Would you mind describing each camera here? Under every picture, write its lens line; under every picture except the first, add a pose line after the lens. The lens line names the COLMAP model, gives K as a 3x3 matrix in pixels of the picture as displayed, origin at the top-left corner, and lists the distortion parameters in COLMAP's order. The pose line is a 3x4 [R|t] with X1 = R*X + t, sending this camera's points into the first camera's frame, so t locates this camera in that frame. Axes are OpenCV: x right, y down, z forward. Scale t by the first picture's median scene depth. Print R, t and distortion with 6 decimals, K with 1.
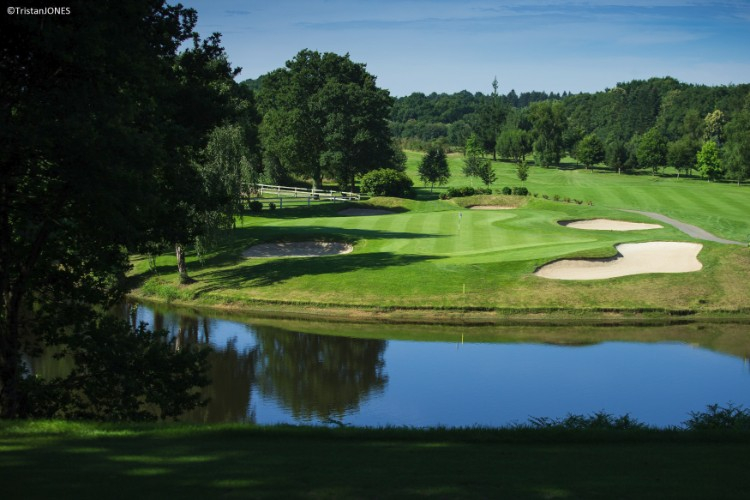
lens RADIAL K [[2895.0, 0, 372.6], [0, 2895.0, 329.7], [0, 0, 1]] dist [1.115385, -31.620490]
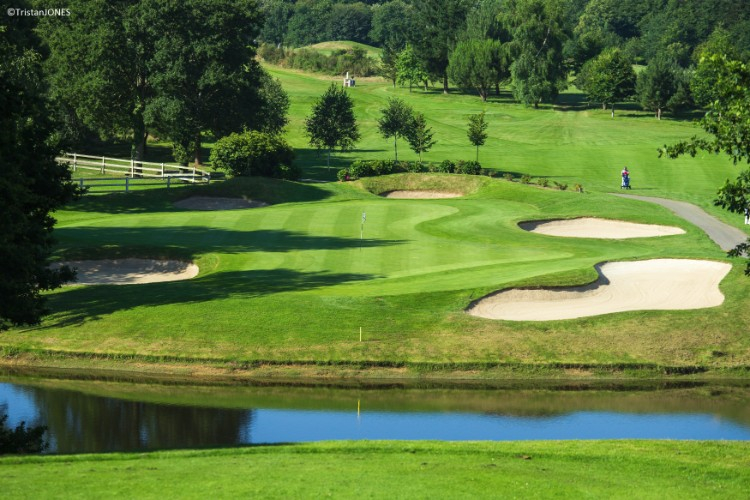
lens RADIAL K [[3479.2, 0, 376.8], [0, 3479.2, 278.1], [0, 0, 1]] dist [1.714057, 0.650697]
pose [[0.999025, 0.003031, 0.044039, -0.001191], [-0.001489, 0.999385, -0.035021, 0.001585], [-0.044118, 0.034921, 0.998416, 0.190412]]
